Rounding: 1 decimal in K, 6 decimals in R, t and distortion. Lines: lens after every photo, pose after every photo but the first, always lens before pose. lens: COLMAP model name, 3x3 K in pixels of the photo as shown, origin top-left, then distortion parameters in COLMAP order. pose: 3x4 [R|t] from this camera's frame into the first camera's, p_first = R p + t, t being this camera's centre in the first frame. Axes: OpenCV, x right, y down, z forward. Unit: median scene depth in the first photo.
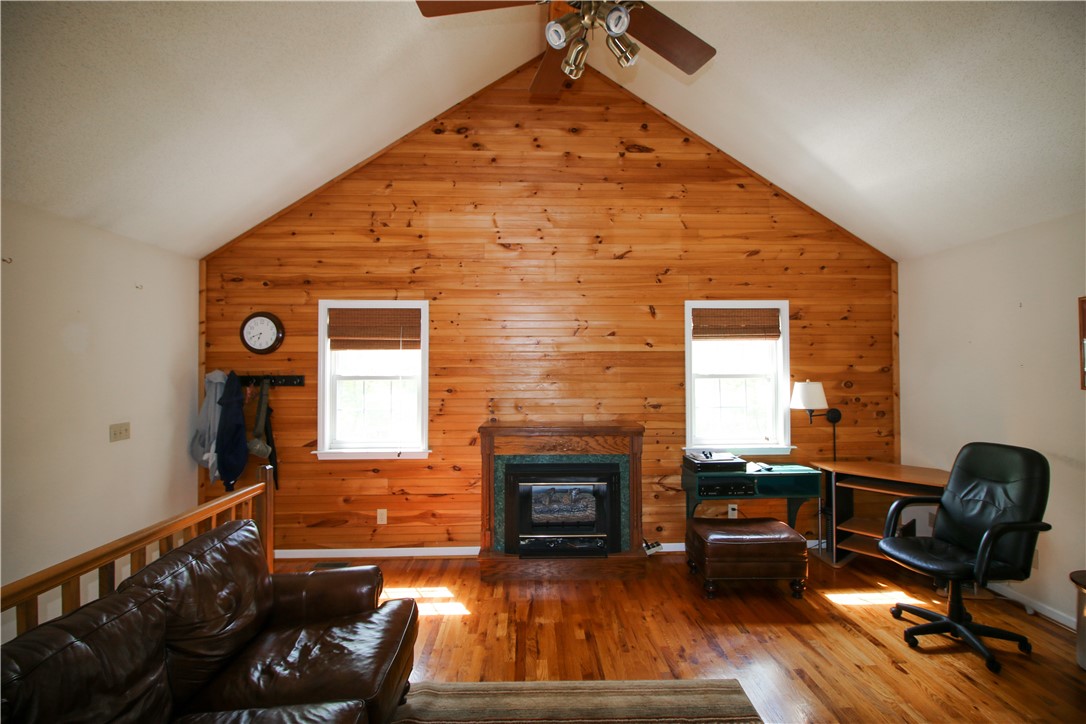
lens RADIAL K [[502.2, 0, 544.0], [0, 502.2, 365.6], [0, 0, 1]] dist [-0.003736, -0.009712]
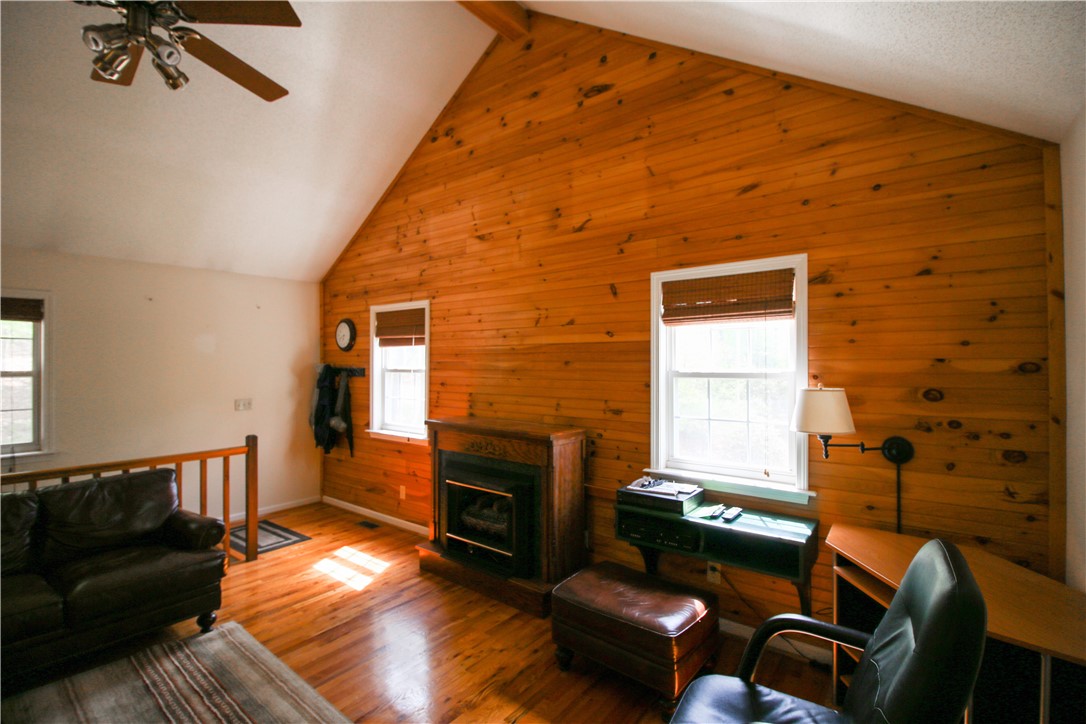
lens RADIAL K [[502.2, 0, 541.0], [0, 502.2, 358.7], [0, 0, 1]] dist [-0.003736, -0.009712]
pose [[0.765518, -0.001768, -0.643412, 0.638347], [0.009025, 0.999927, 0.007990, -0.009390], [0.643351, -0.011923, 0.765479, 0.323656]]
